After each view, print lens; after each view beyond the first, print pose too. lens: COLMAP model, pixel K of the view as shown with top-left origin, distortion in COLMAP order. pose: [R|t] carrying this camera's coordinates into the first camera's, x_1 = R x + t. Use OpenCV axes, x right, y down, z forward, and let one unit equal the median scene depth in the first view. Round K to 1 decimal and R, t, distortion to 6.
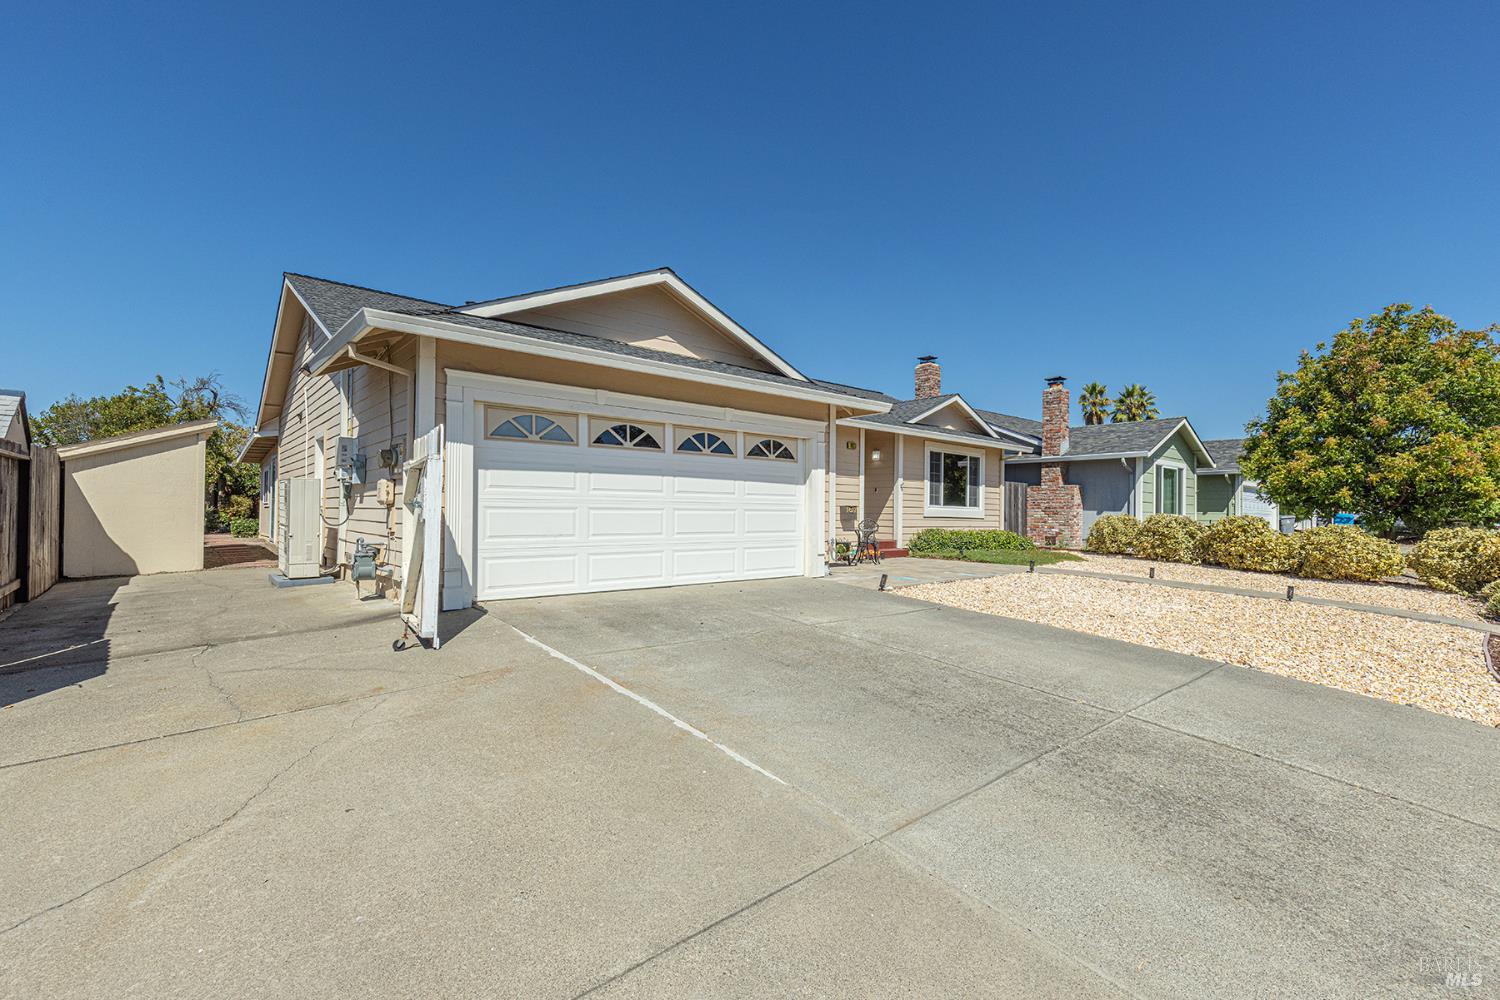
lens RADIAL K [[672.5, 0, 756.9], [0, 672.5, 507.1], [0, 0, 1]] dist [0.009520, 0.000844]
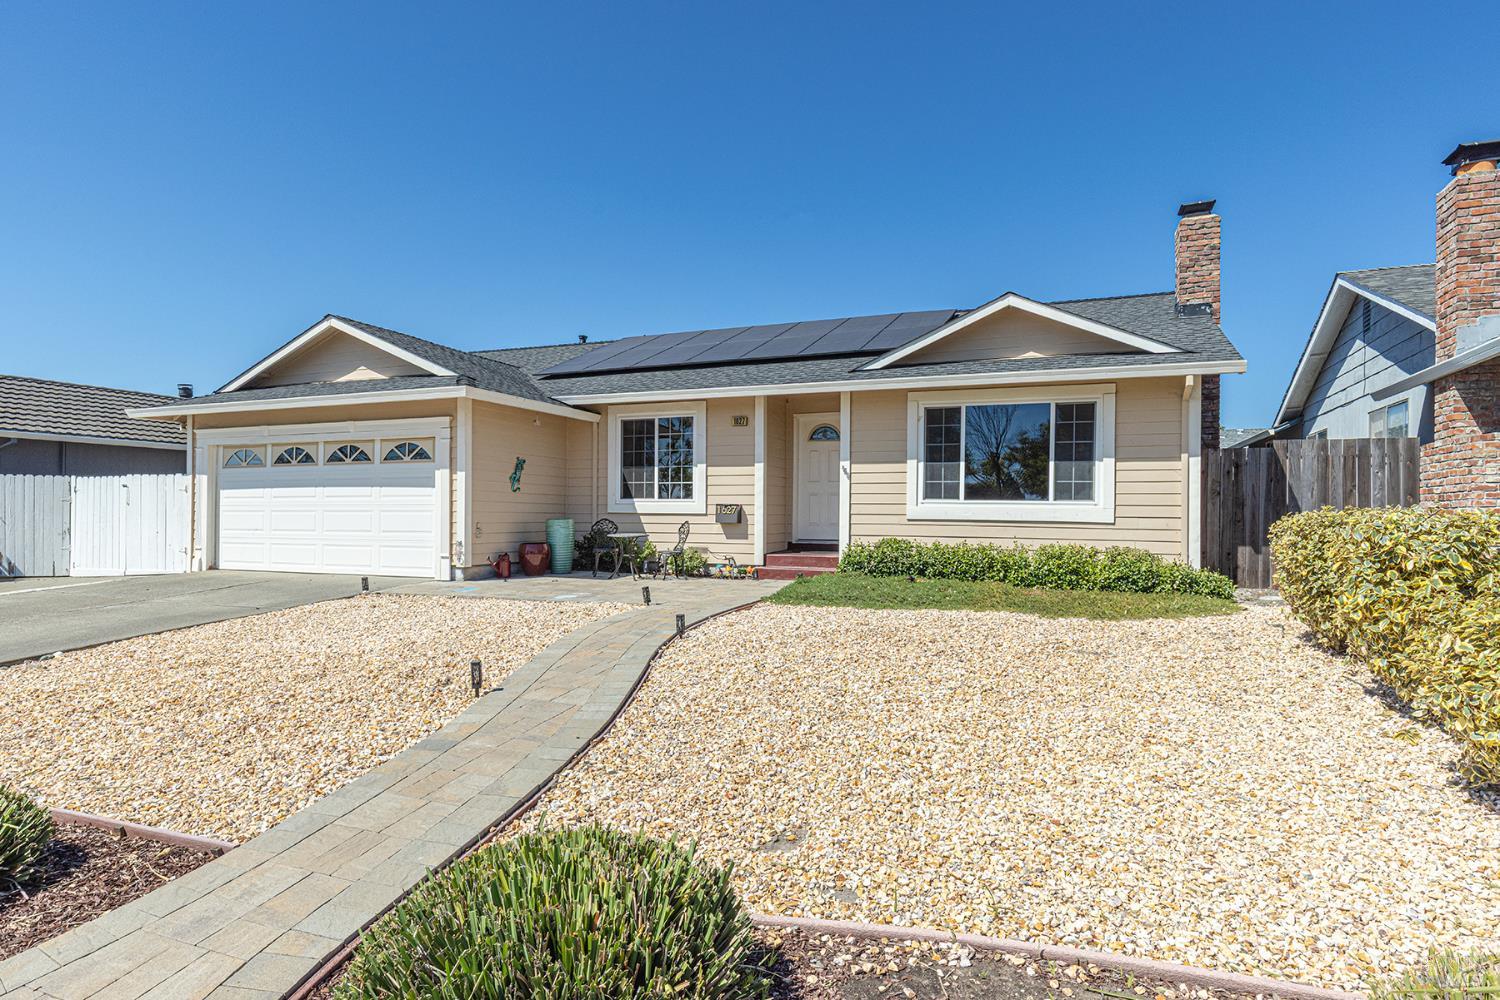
lens RADIAL K [[796.9, 0, 741.8], [0, 796.9, 512.0], [0, 0, 1]] dist [0.006762, 0.000965]
pose [[0.454042, -0.011663, -0.890904, 0.850204], [0.007332, 0.999929, -0.009354, 0.013429], [0.890950, -0.002285, 0.454096, 0.569530]]
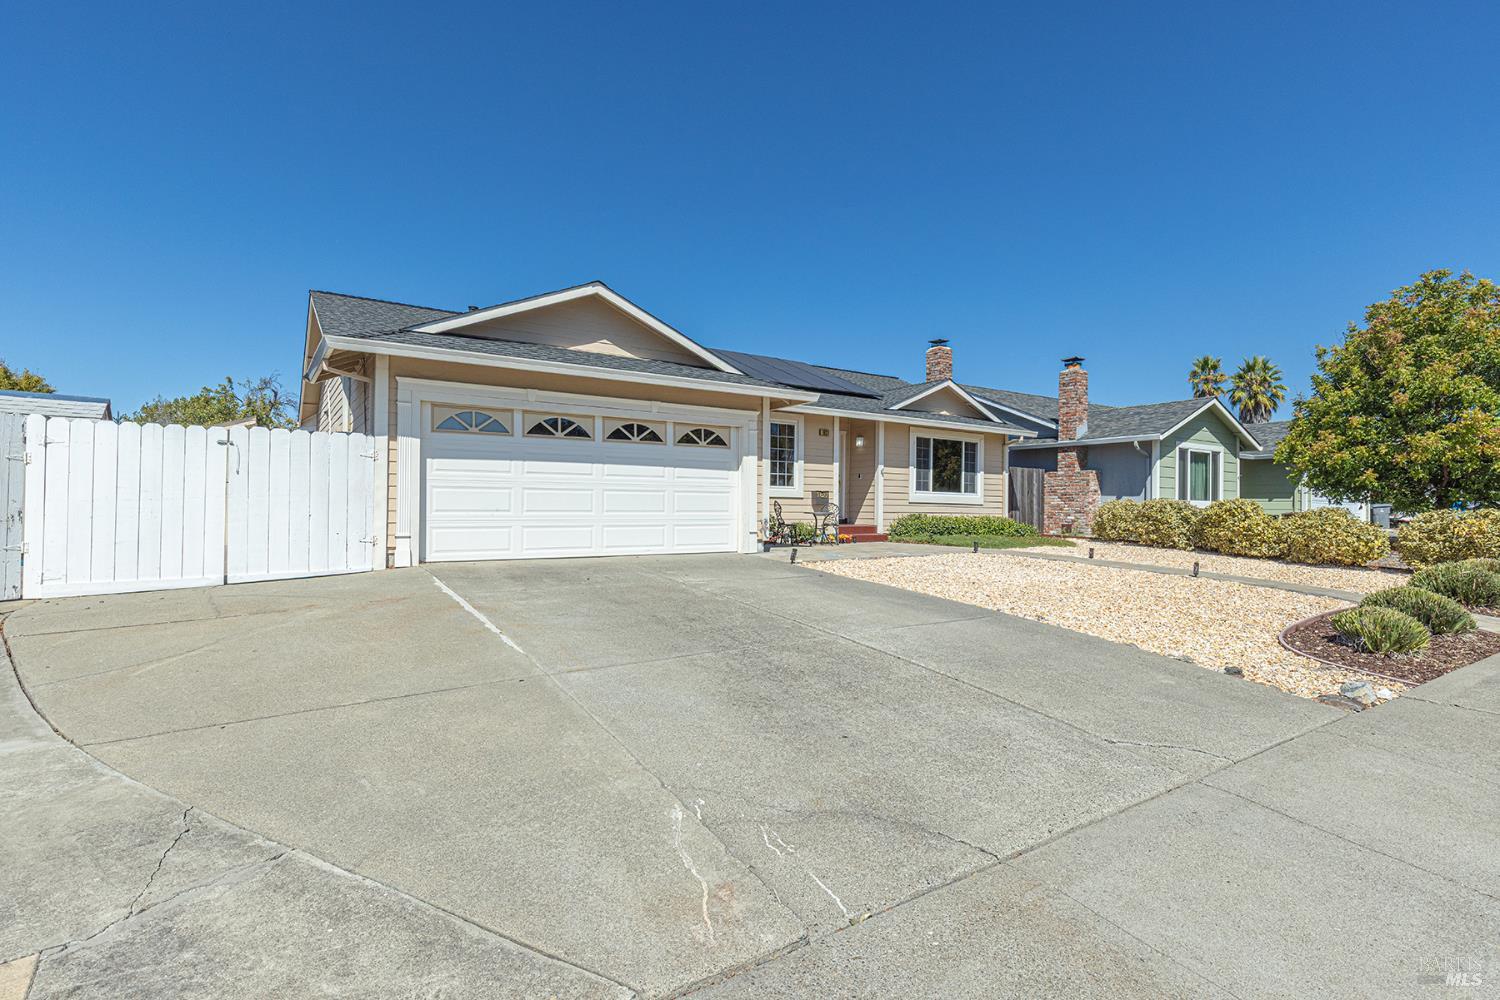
lens RADIAL K [[744.5, 0, 757.1], [0, 744.5, 502.2], [0, 0, 1]] dist [0.011308, -0.000101]
pose [[0.992743, -0.003893, -0.120191, 0.163521], [0.003781, 0.999992, -0.001154, 0.014797], [0.120195, 0.000691, 0.992750, -0.133999]]
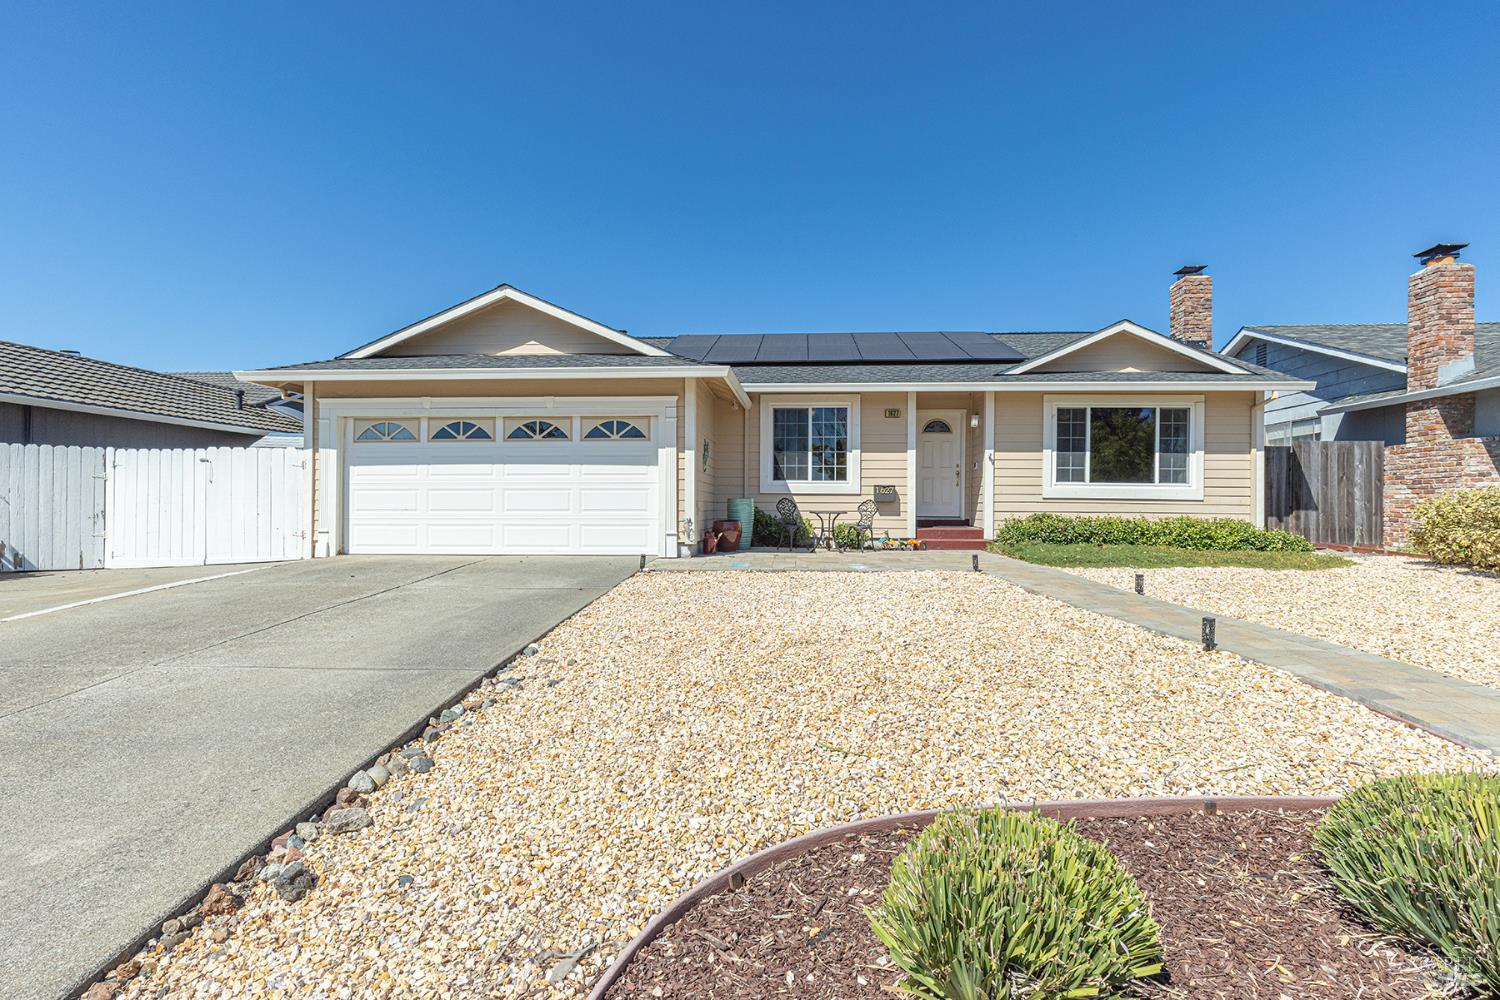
lens RADIAL K [[672.5, 0, 749.6], [0, 672.5, 499.6], [0, 0, 1]] dist [0.009520, 0.000844]
pose [[0.711299, -0.014047, -0.702750, 0.561005], [0.010287, 0.999901, -0.009574, 0.020137], [0.702815, -0.000419, 0.711373, 0.261422]]
